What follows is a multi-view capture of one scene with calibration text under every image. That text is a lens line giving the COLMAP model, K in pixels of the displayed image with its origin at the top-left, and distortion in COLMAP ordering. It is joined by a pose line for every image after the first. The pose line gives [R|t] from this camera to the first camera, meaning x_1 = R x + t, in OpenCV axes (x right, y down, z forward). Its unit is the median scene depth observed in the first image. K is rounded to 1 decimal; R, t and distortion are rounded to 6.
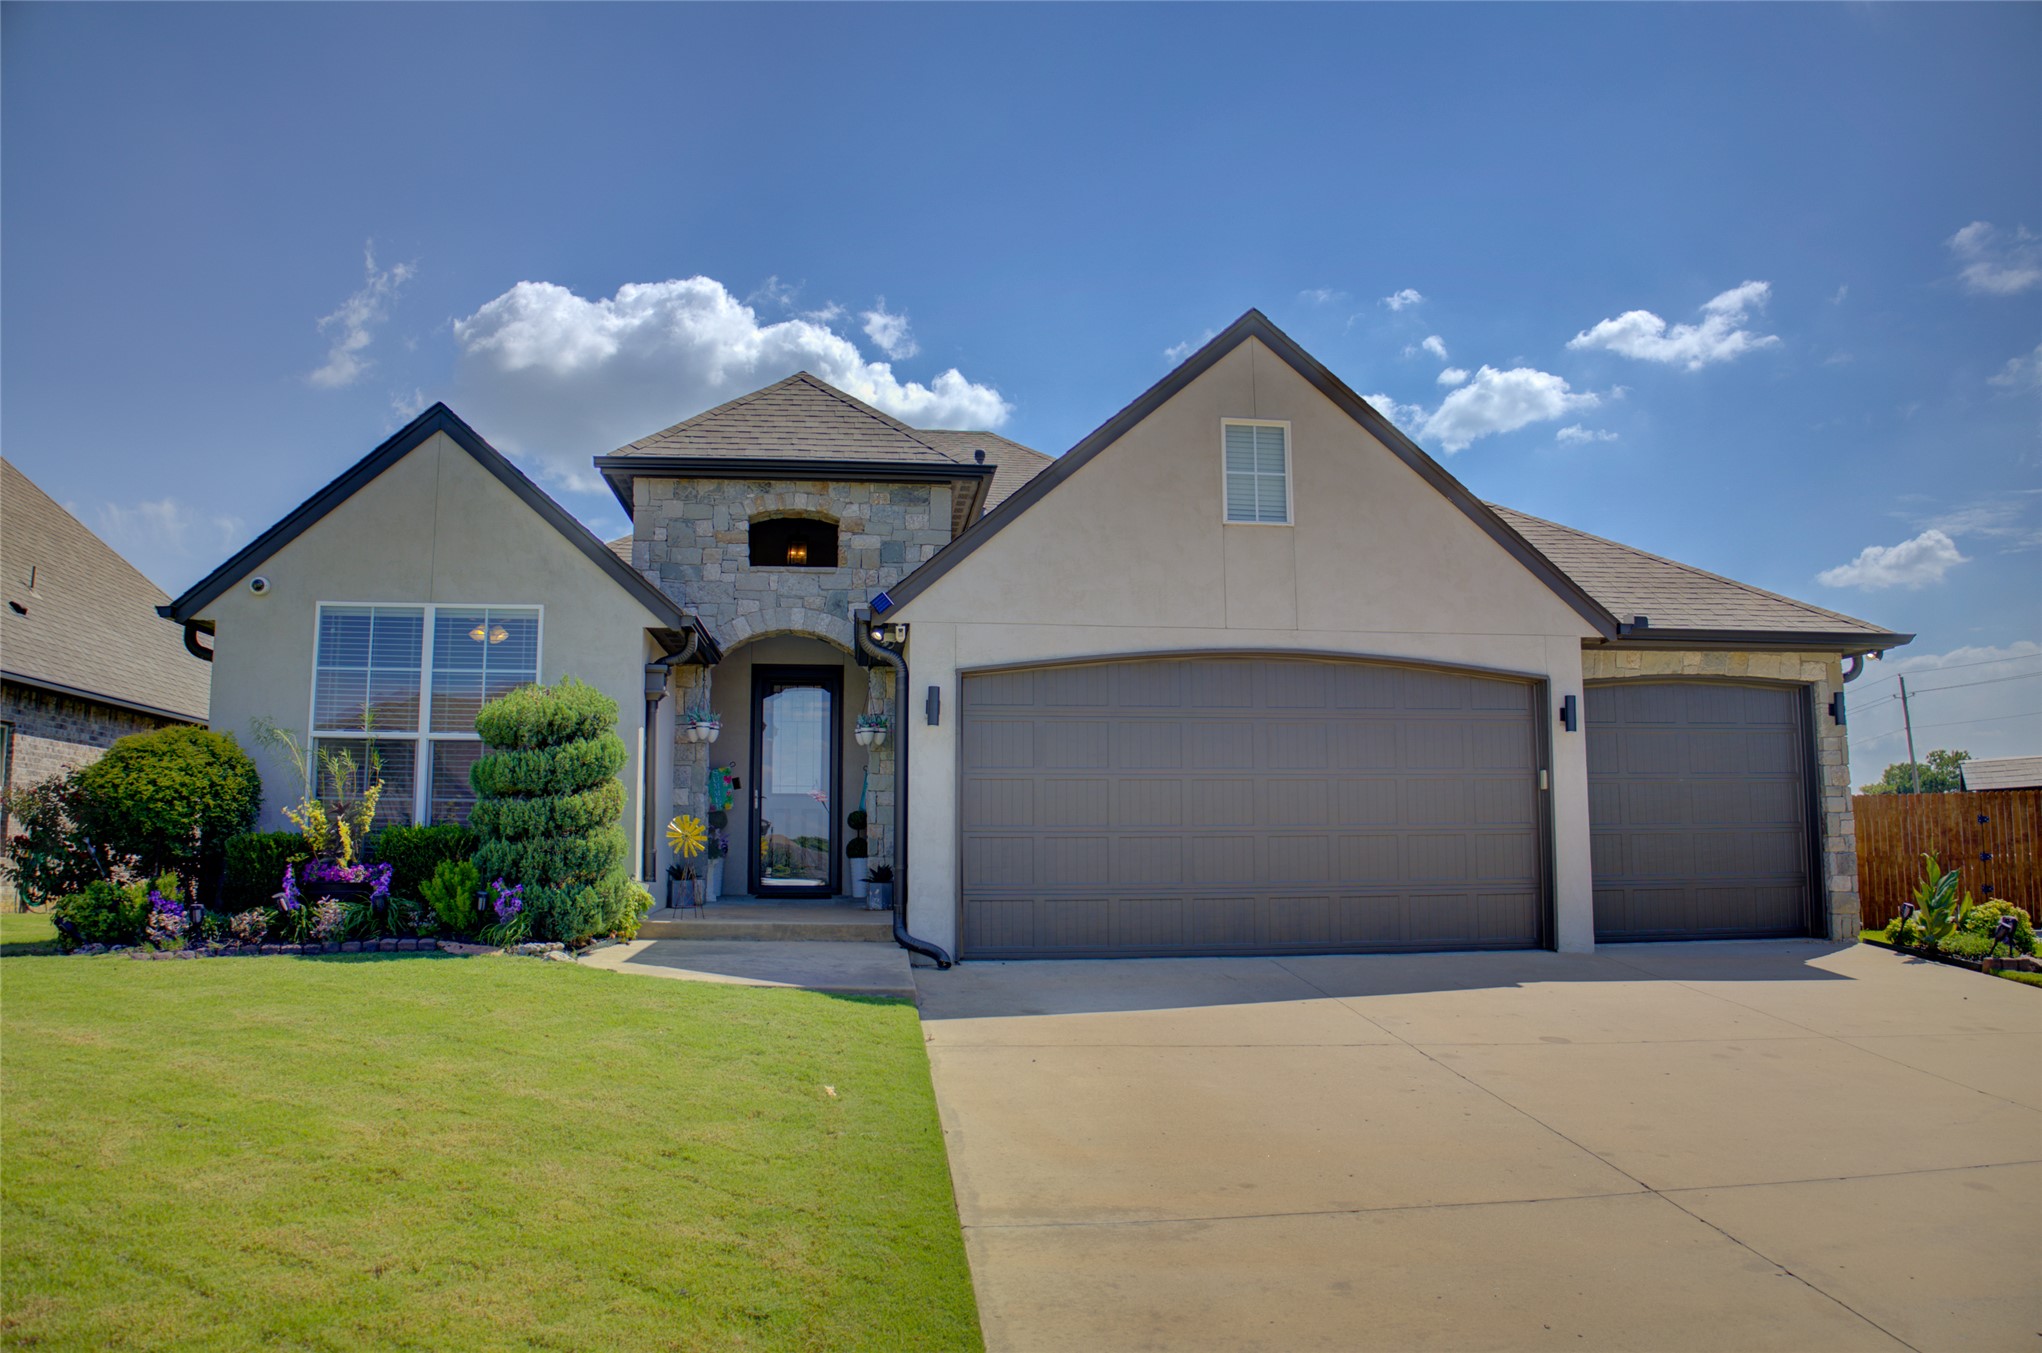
lens RADIAL K [[1535.9, 0, 1021.0], [0, 1535.9, 676.5], [0, 0, 1]] dist [-0.176681, 0.159938]
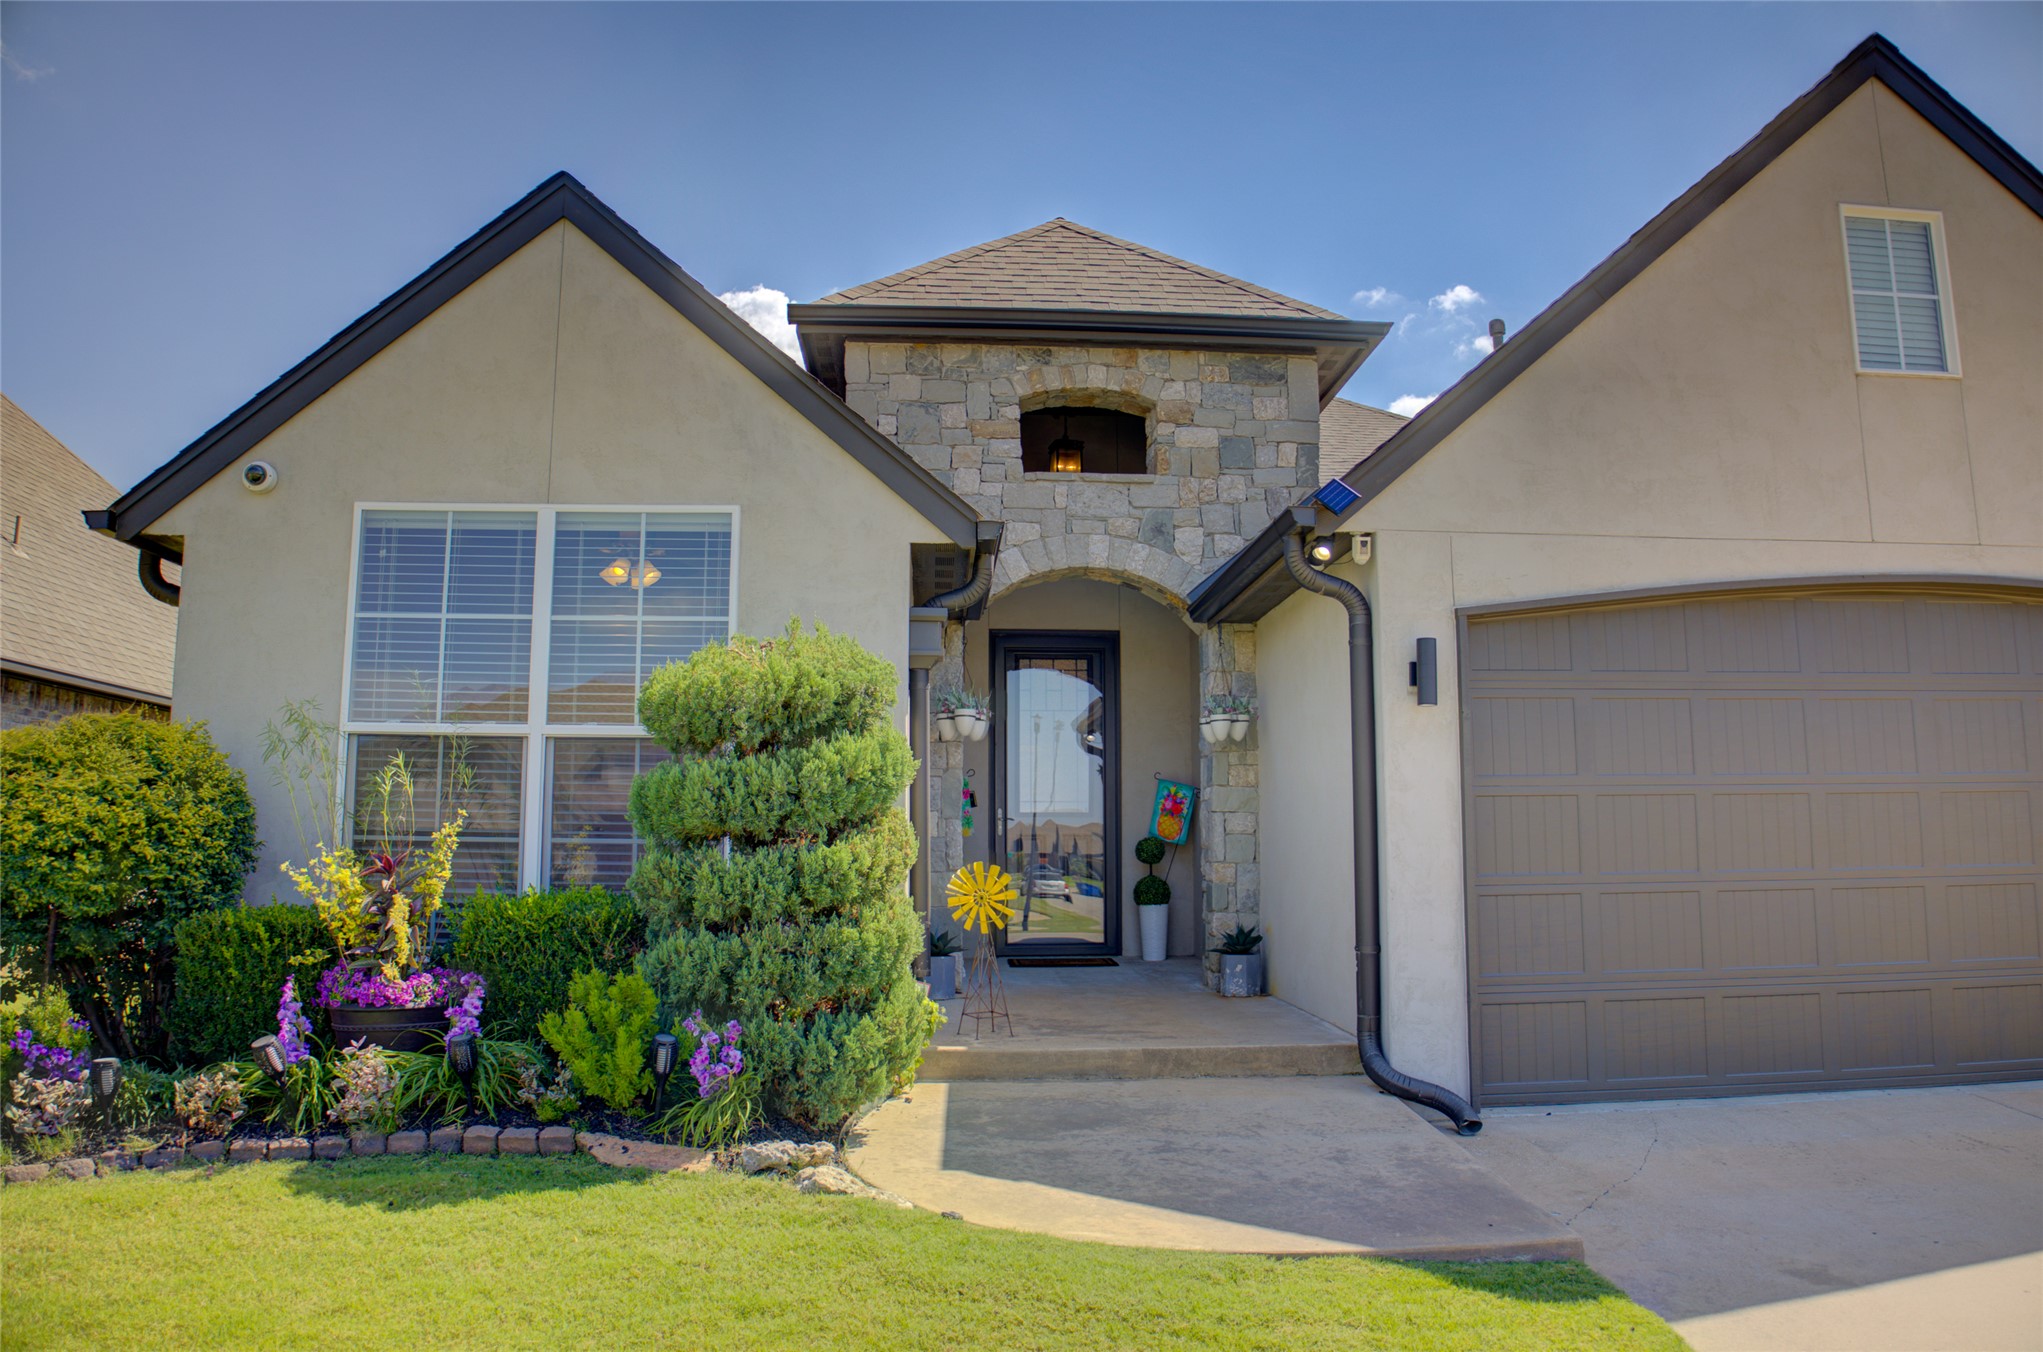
lens RADIAL K [[1461.6, 0, 1021.5], [0, 1461.6, 676.0], [0, 0, 1]] dist [-0.167559, 0.138652]
pose [[0.999305, -0.006108, -0.036784, -0.189137], [0.006031, 0.999979, -0.002199, 0.020866], [0.036797, 0.001976, 0.999321, 0.448198]]
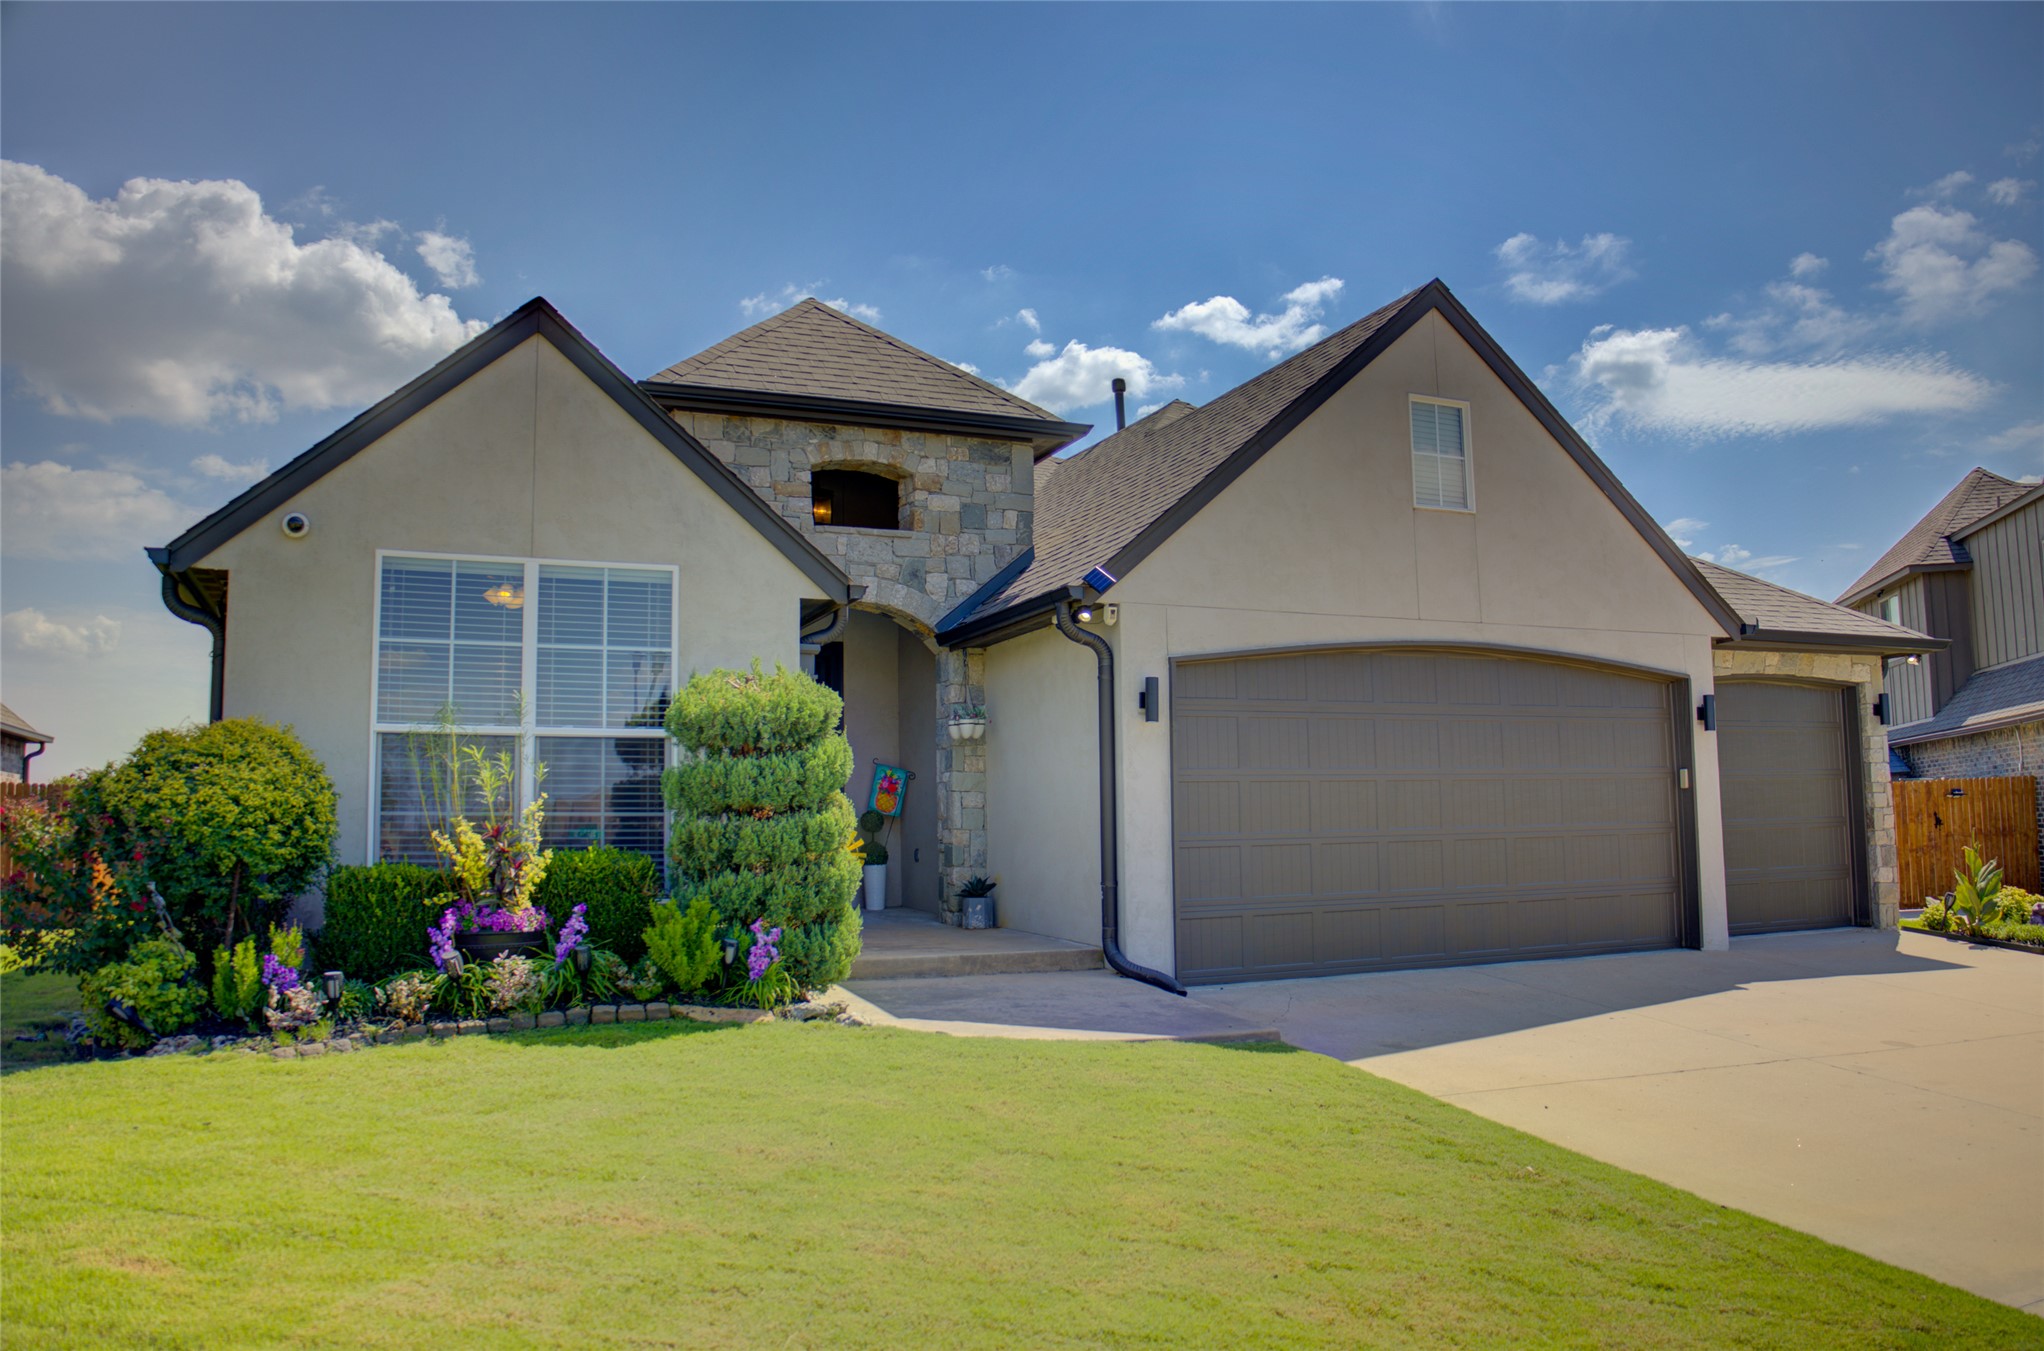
lens RADIAL K [[1583.2, 0, 1049.7], [0, 1583.2, 674.6], [0, 0, 1]] dist [-0.215407, 0.281248]
pose [[0.951795, 0.016332, 0.306299, -0.386045], [-0.022039, 0.999642, 0.015180, -0.007193], [-0.305941, -0.021199, 0.951814, 0.161889]]
